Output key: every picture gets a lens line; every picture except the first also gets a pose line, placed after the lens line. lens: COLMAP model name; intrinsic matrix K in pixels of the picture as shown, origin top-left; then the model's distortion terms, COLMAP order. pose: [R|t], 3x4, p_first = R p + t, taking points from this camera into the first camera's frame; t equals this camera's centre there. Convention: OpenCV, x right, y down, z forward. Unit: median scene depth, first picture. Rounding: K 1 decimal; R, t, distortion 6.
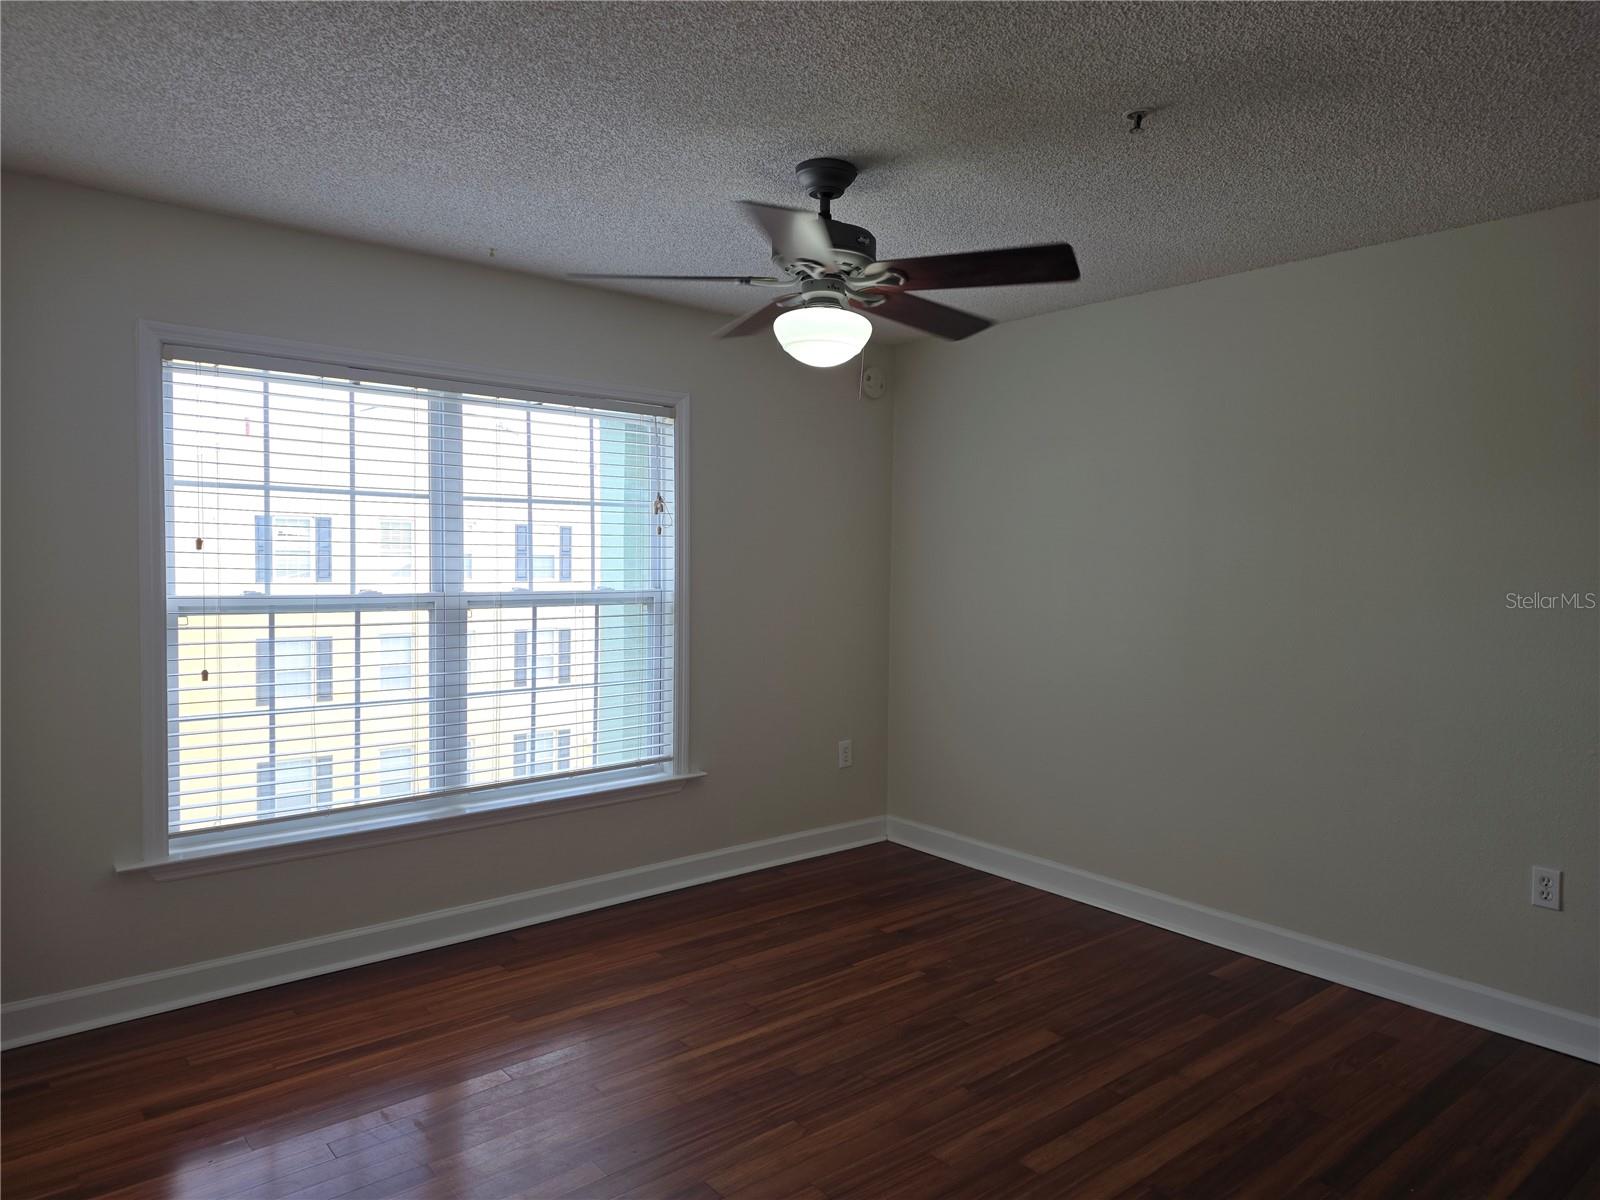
lens RADIAL K [[1058.4, 0, 805.3], [0, 1058.4, 600.9], [0, 0, 1]] dist [0.089352, -0.076860]
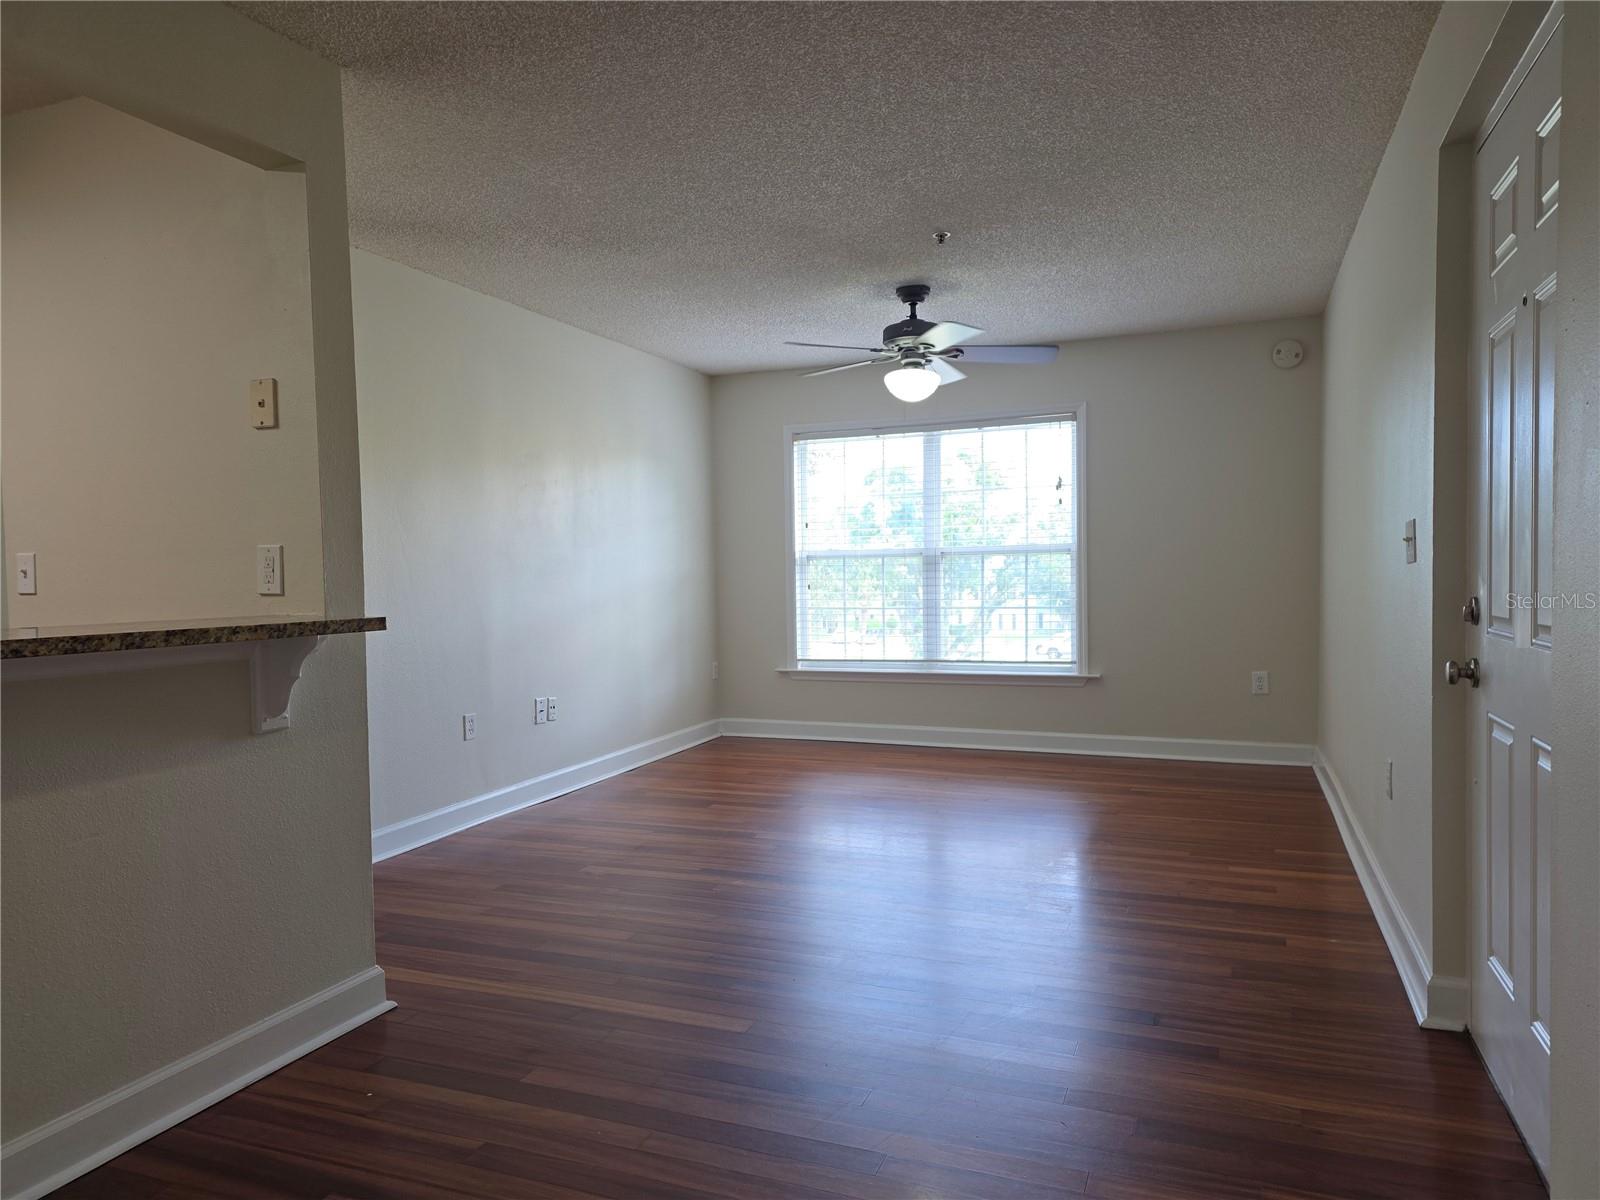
lens RADIAL K [[1060.6, 0, 801.2], [0, 1060.6, 607.3], [0, 0, 1]] dist [0.152255, -0.162020]
pose [[0.456248, 0.013956, -0.889743, 1.118913], [-0.017117, 0.999830, 0.006905, 0.082653], [0.889688, 0.012080, 0.456409, 0.023653]]
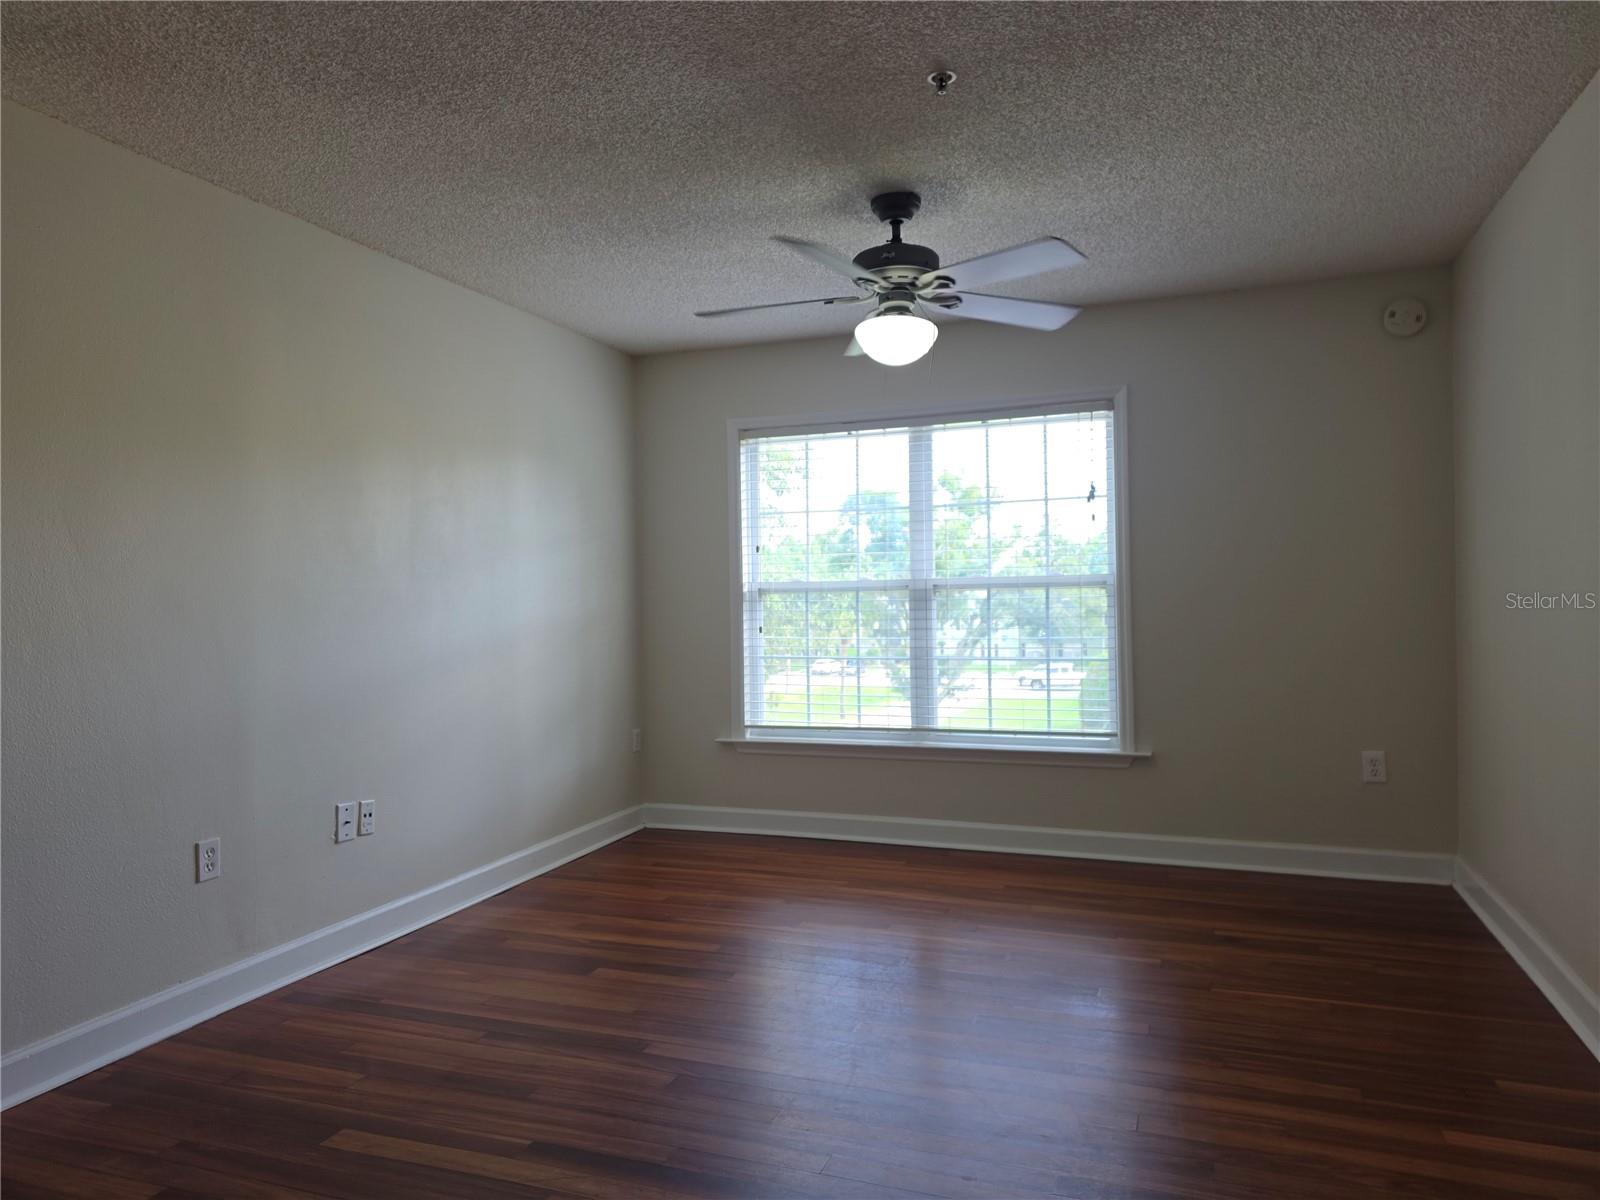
lens RADIAL K [[1079.7, 0, 809.5], [0, 1079.7, 594.9], [0, 0, 1]] dist [0.128425, -0.130978]
pose [[0.479773, -0.021147, -0.877138, 0.773093], [-0.016550, 0.999314, -0.033145, 0.059720], [0.877237, 0.030419, 0.479093, 0.245334]]
